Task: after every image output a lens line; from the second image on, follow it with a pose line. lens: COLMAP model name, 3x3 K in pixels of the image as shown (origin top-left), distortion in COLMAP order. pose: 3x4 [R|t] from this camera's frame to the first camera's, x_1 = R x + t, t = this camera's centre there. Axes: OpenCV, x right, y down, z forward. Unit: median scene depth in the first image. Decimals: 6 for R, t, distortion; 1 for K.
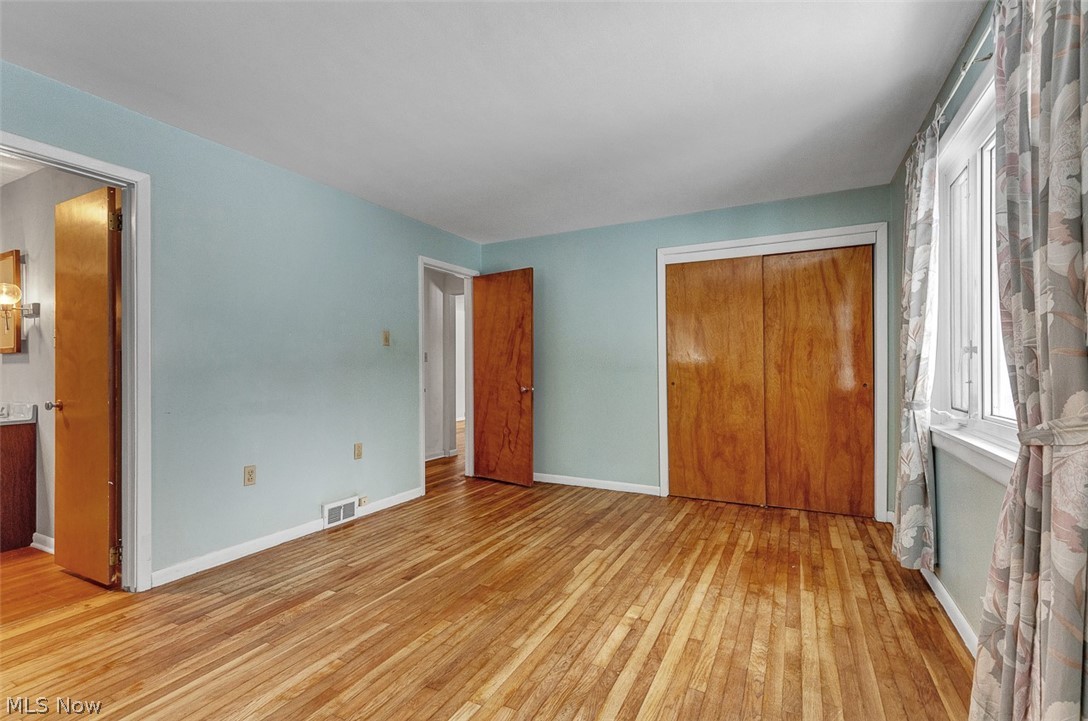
lens RADIAL K [[494.8, 0, 545.9], [0, 494.8, 374.7], [0, 0, 1]] dist [0.007861, -0.001182]
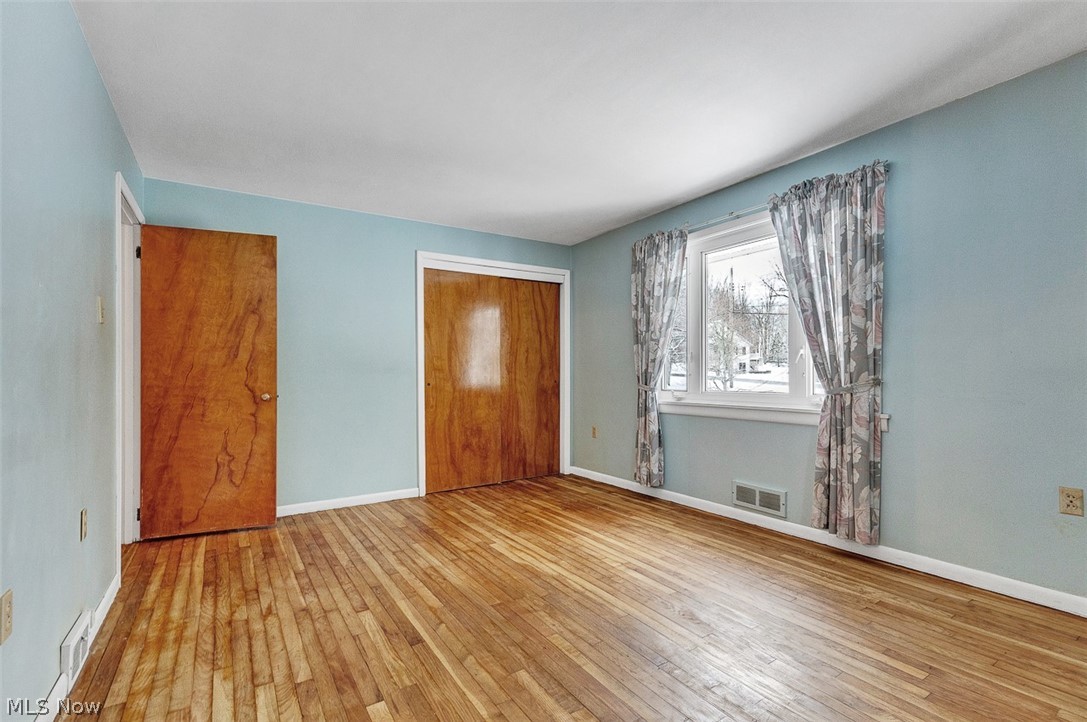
lens RADIAL K [[494.4, 0, 545.4], [0, 494.4, 375.2], [0, 0, 1]] dist [0.007861, -0.001182]
pose [[0.494095, -0.005831, 0.869388, -0.642103], [0.018314, 0.999825, -0.003703, 0.009409], [-0.869215, 0.017751, 0.494116, 0.348089]]
